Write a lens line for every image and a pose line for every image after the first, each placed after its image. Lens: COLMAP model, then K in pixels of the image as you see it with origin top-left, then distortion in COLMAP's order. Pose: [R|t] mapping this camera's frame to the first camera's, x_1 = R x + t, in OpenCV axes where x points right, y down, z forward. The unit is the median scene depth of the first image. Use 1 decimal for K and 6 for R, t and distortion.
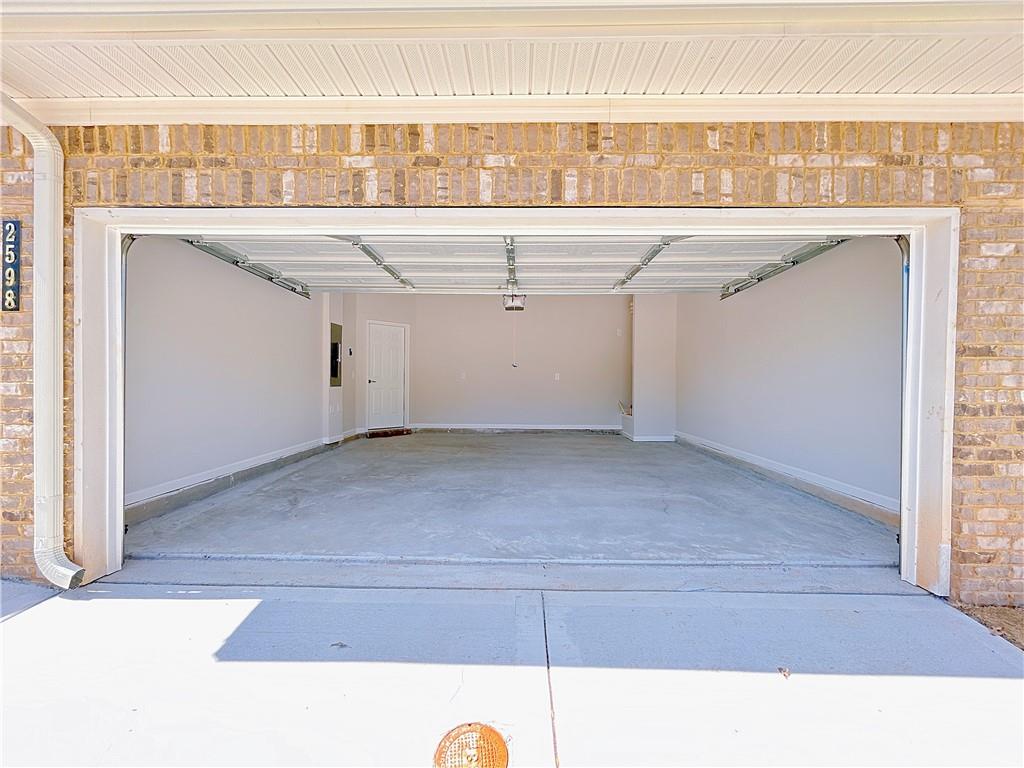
lens RADIAL K [[417.7, 0, 513.2], [0, 417.7, 384.5], [0, 0, 1]] dist [0.002812, -0.000092]
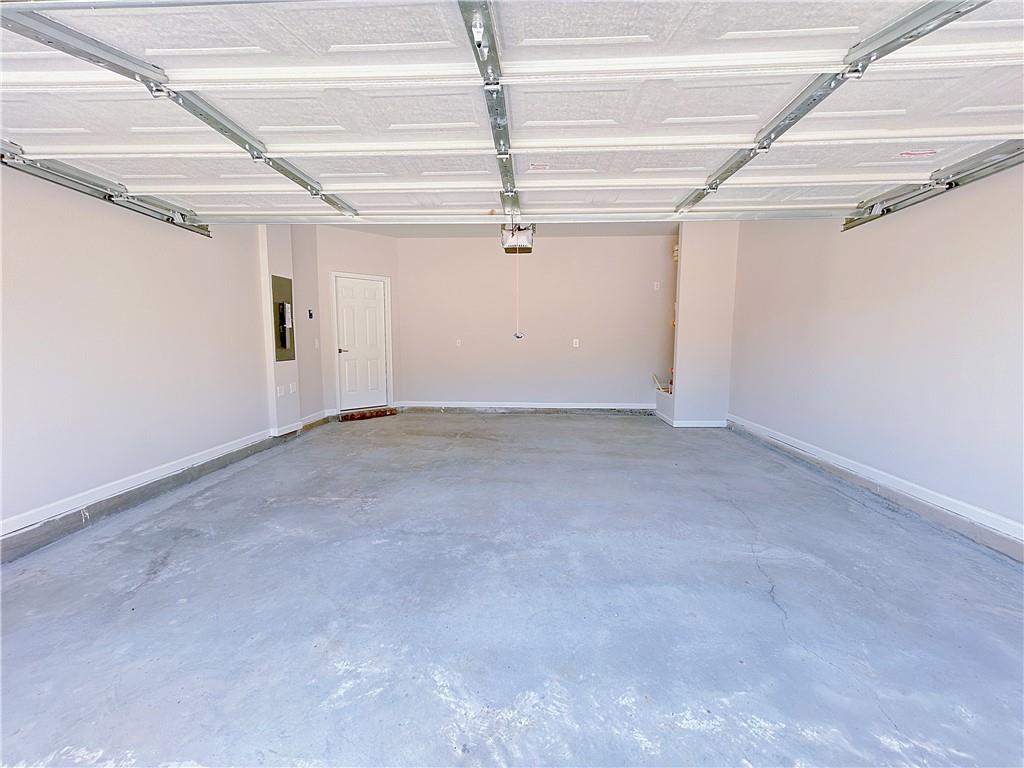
lens RADIAL K [[417.7, 0, 511.4], [0, 417.7, 386.3], [0, 0, 1]] dist [0.002812, -0.000092]
pose [[0.999384, 0.000365, -0.035095, 0.018314], [0.003349, 0.994392, 0.105705, -0.038848], [0.034936, -0.105757, 0.993778, 0.347181]]
